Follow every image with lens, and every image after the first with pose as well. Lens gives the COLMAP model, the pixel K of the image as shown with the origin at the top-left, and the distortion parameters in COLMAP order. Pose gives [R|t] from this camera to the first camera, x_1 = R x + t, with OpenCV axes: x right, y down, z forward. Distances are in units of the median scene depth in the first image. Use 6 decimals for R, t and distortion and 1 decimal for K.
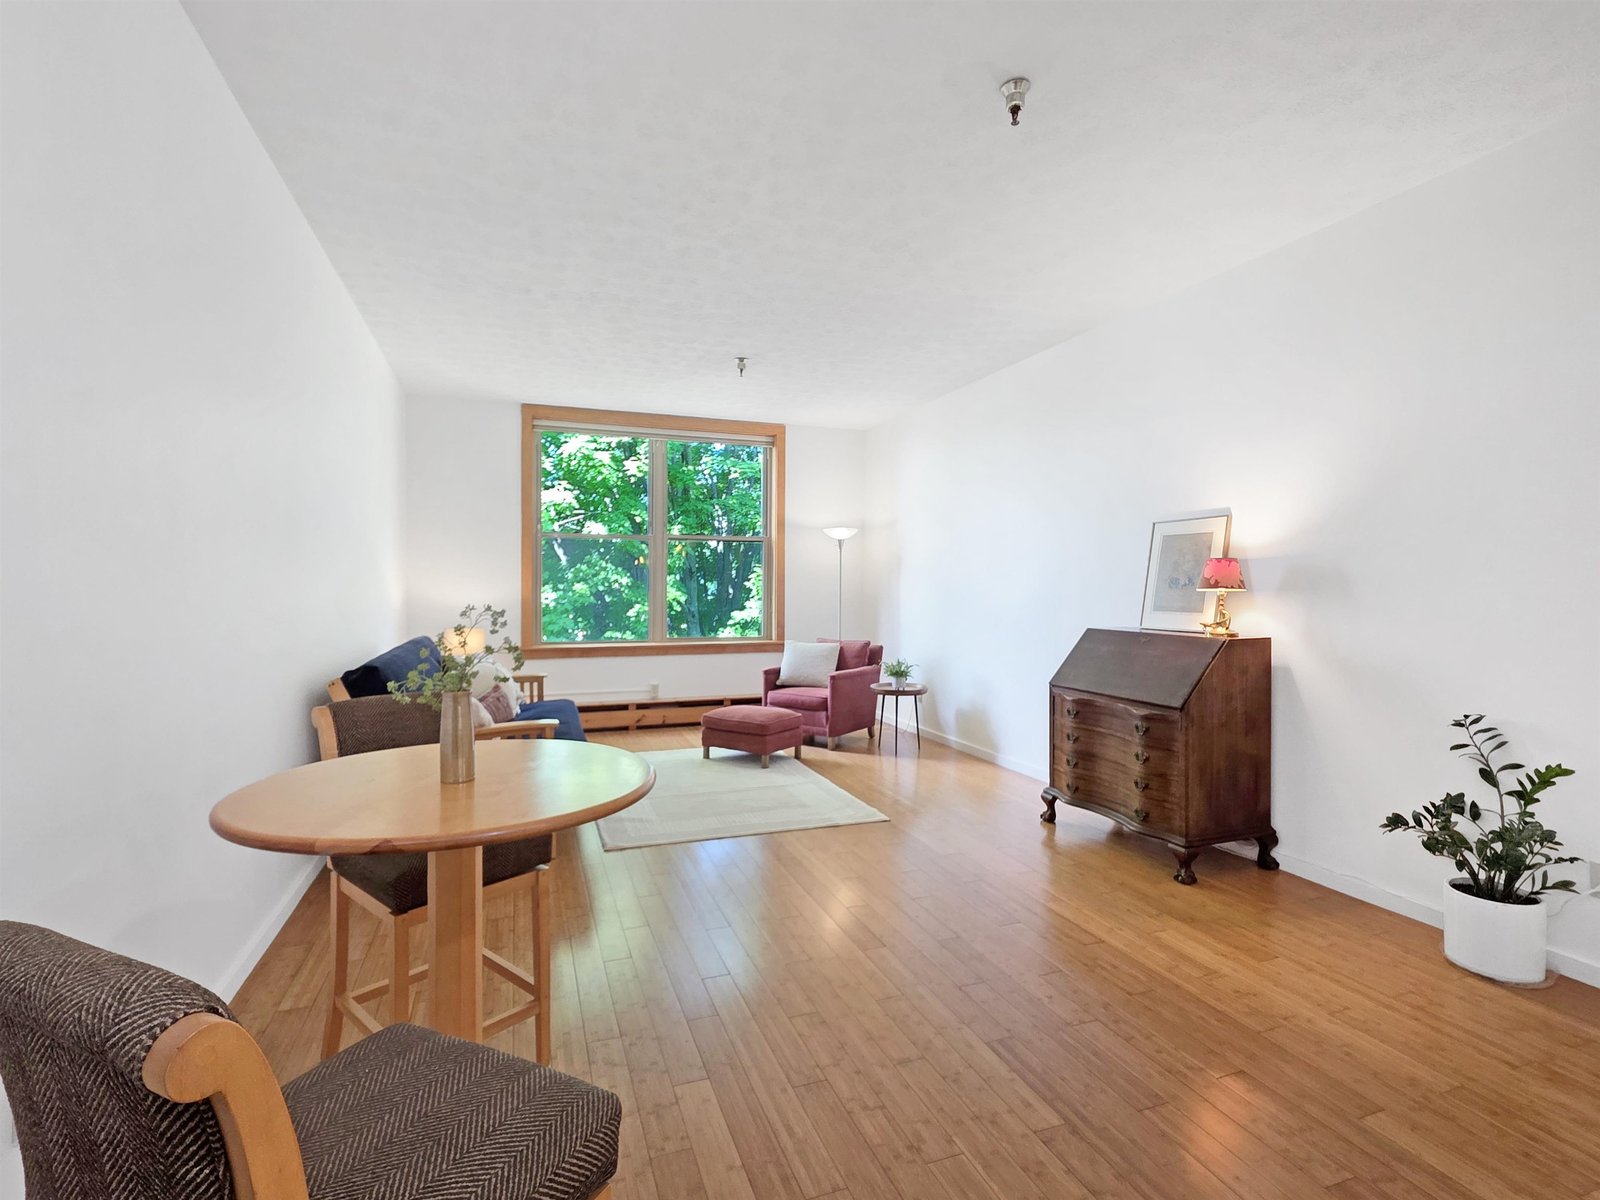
lens RADIAL K [[761.6, 0, 800.0], [0, 761.6, 600.0], [0, 0, 1]] dist [0.001563, 0.000060]
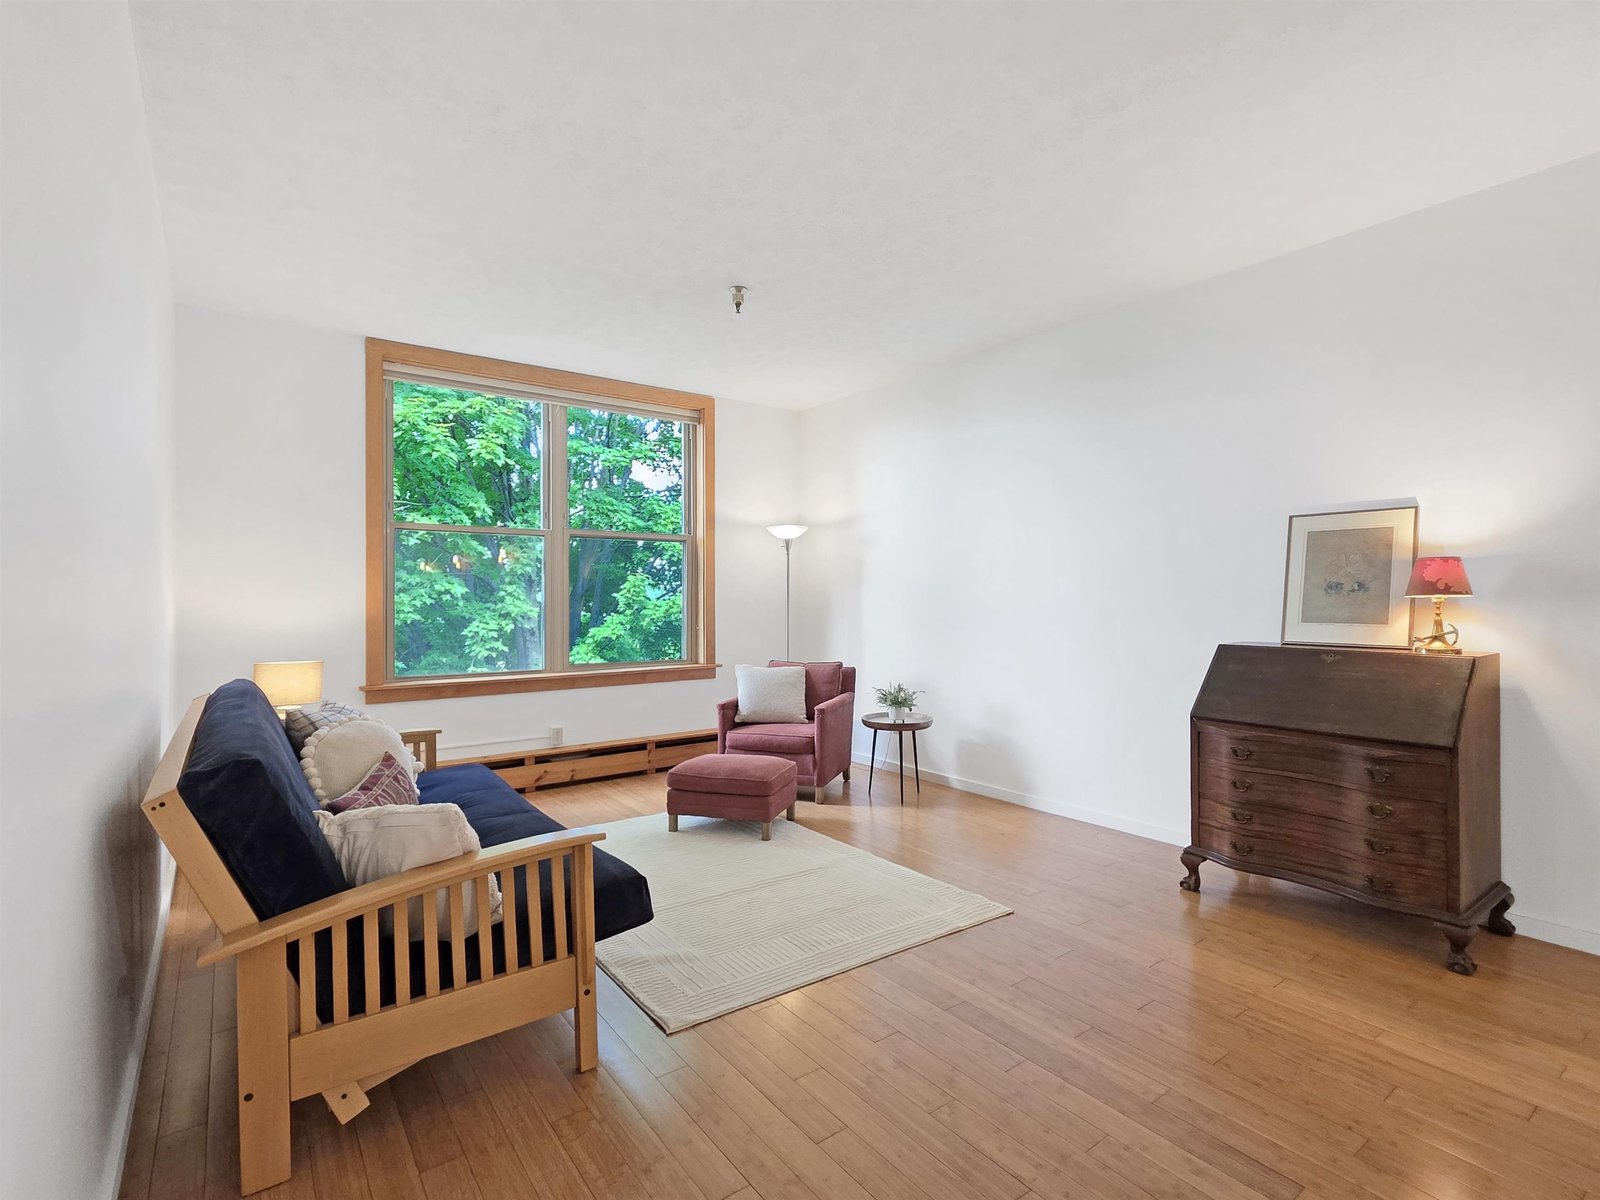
lens RADIAL K [[767.9, 0, 800.0], [0, 767.9, 600.0], [0, 0, 1]] dist [0.006044, 0.000568]
pose [[0.959507, -0.006845, 0.281602, -0.211197], [0.010942, 0.999856, -0.012981, -0.003719], [-0.281472, 0.015536, 0.959444, 0.248234]]
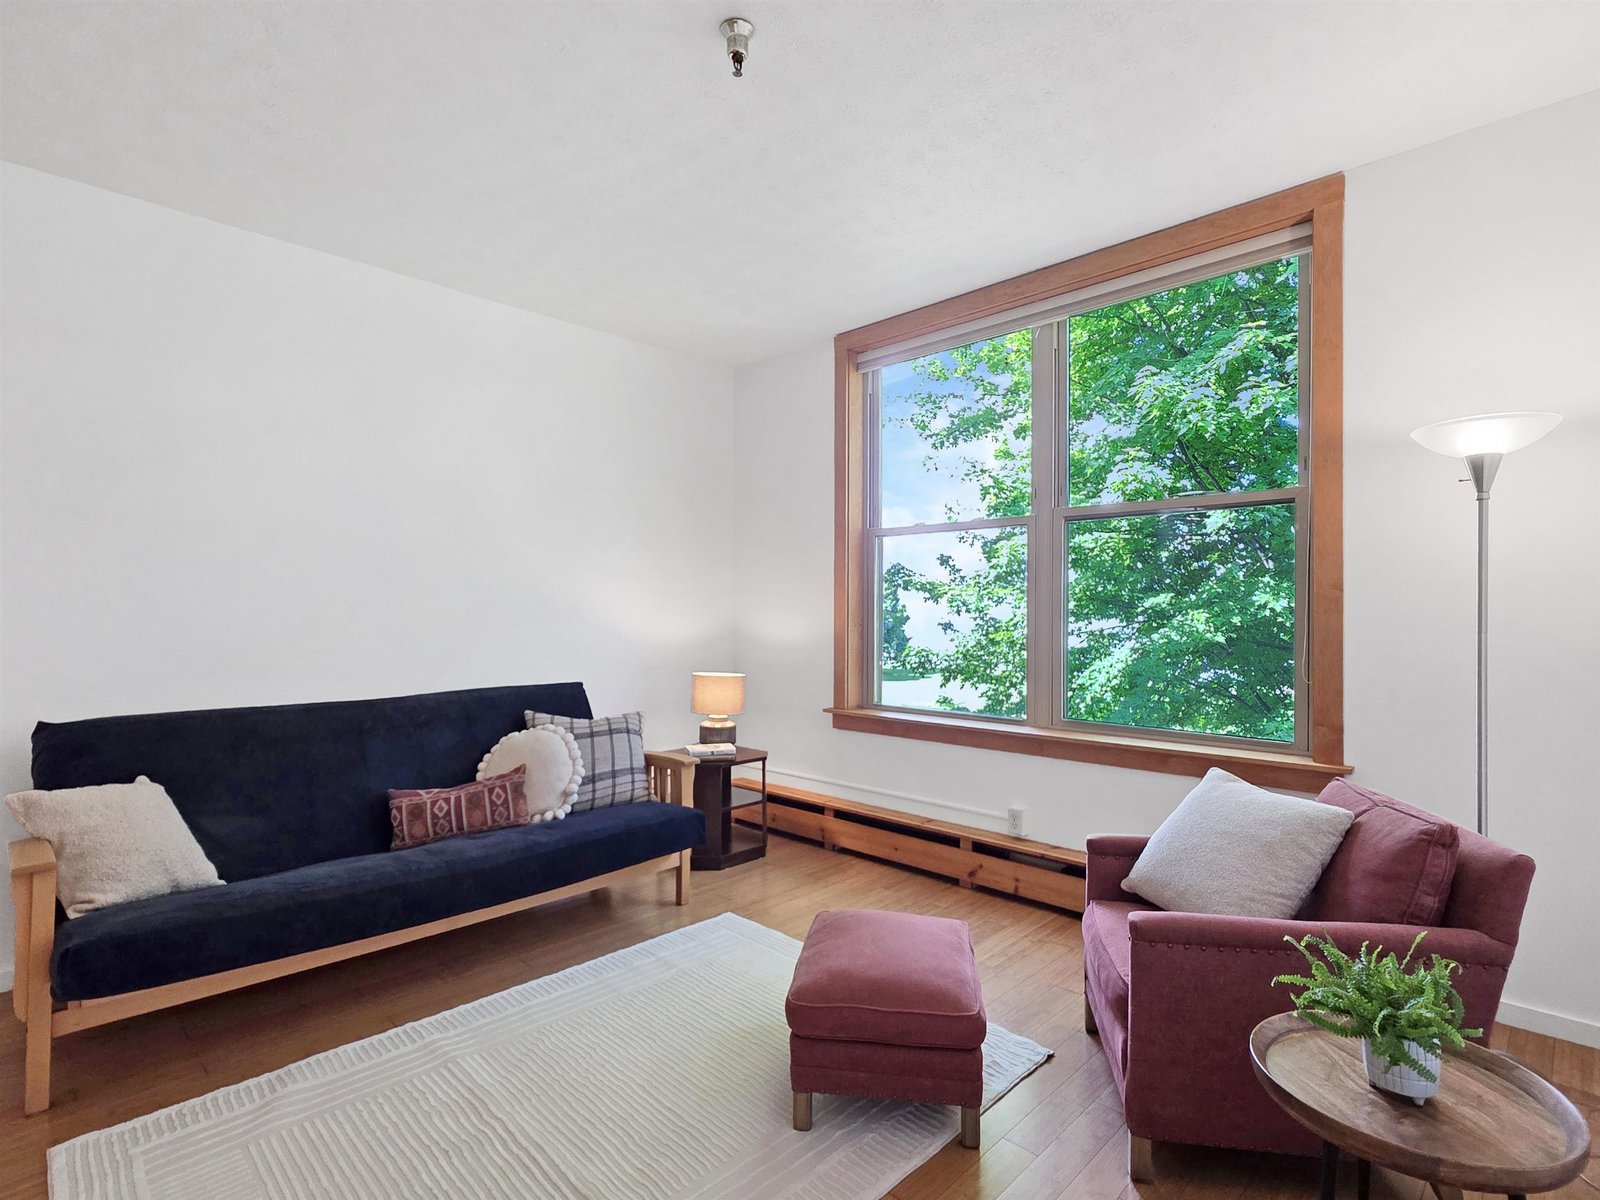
lens RADIAL K [[798.3, 0, 830.6], [0, 798.3, 611.7], [0, 0, 1]] dist [0.001579, 0.000180]
pose [[0.449900, -0.002742, -0.893075, 0.274421], [-0.015916, 0.999812, -0.011088, -0.014761], [0.892937, 0.019203, 0.449772, 0.790640]]
